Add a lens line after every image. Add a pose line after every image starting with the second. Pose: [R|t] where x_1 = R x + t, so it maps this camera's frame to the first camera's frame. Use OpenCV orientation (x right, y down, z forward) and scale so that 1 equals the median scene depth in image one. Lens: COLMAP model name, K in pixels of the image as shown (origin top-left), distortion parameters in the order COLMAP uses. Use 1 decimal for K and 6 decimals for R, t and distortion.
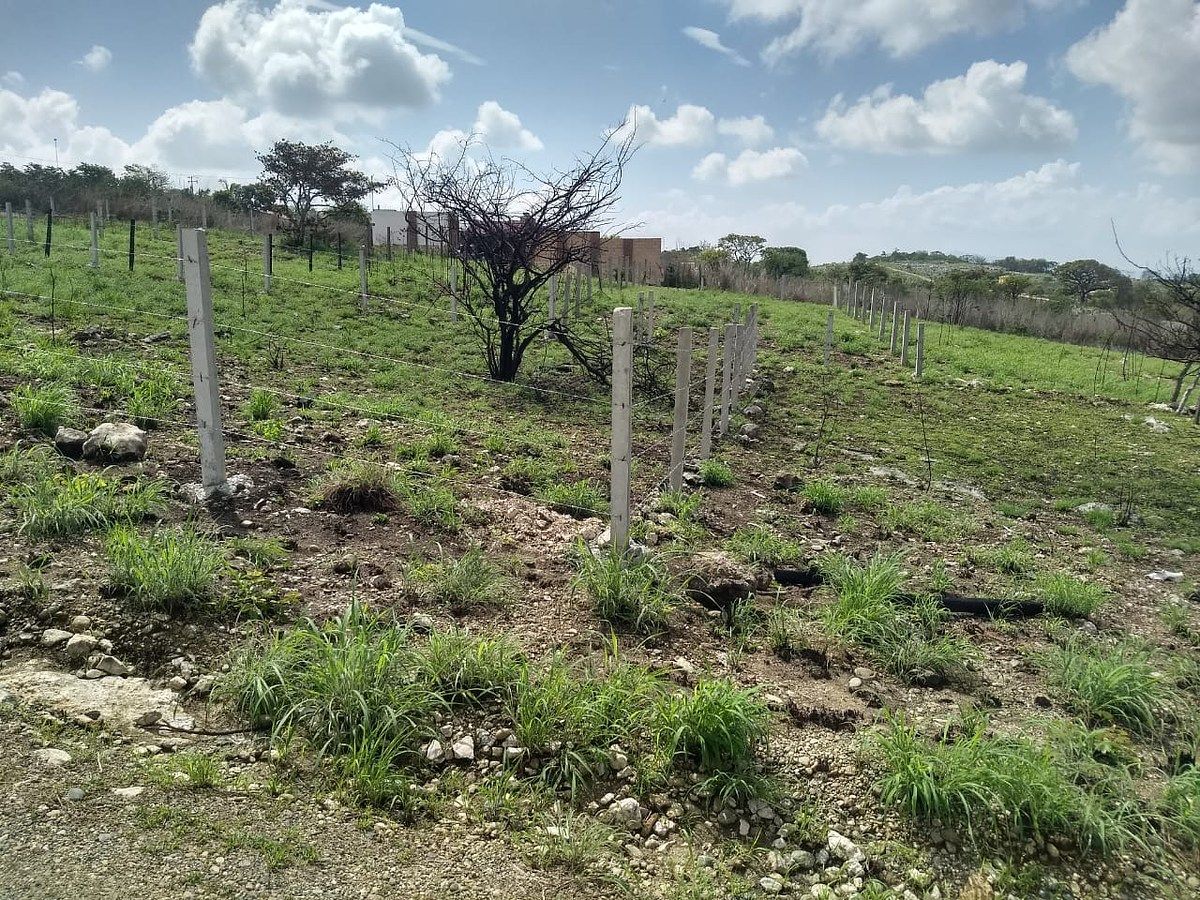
lens RADIAL K [[926.0, 0, 589.9], [0, 926.0, 463.5], [0, 0, 1]] dist [0.084186, -0.146262]
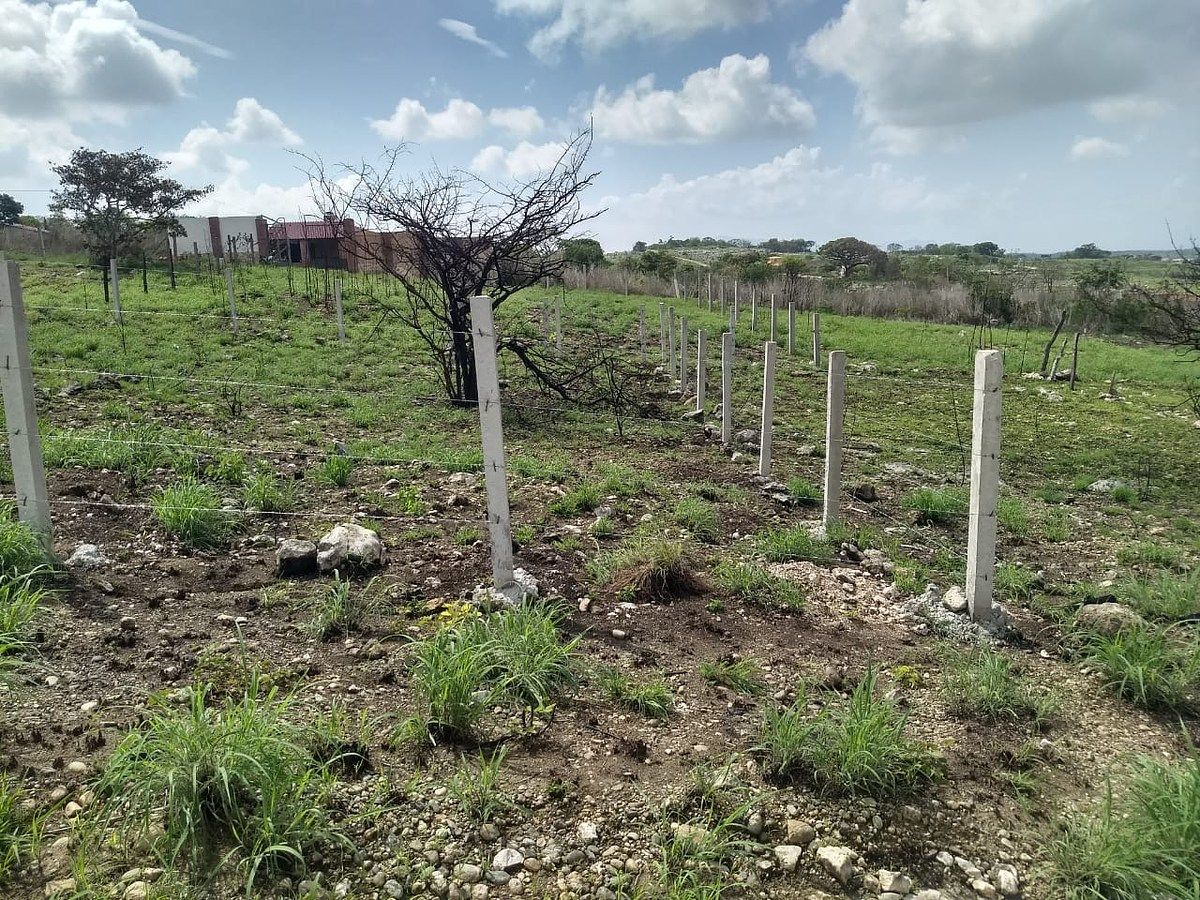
lens RADIAL K [[926.0, 0, 603.2], [0, 926.0, 470.7], [0, 0, 1]] dist [0.084186, -0.146262]
pose [[0.970930, -0.098492, 0.218161, -0.174201], [0.095609, 0.995135, 0.023759, -0.033555], [-0.219439, -0.002210, 0.975624, 0.056520]]
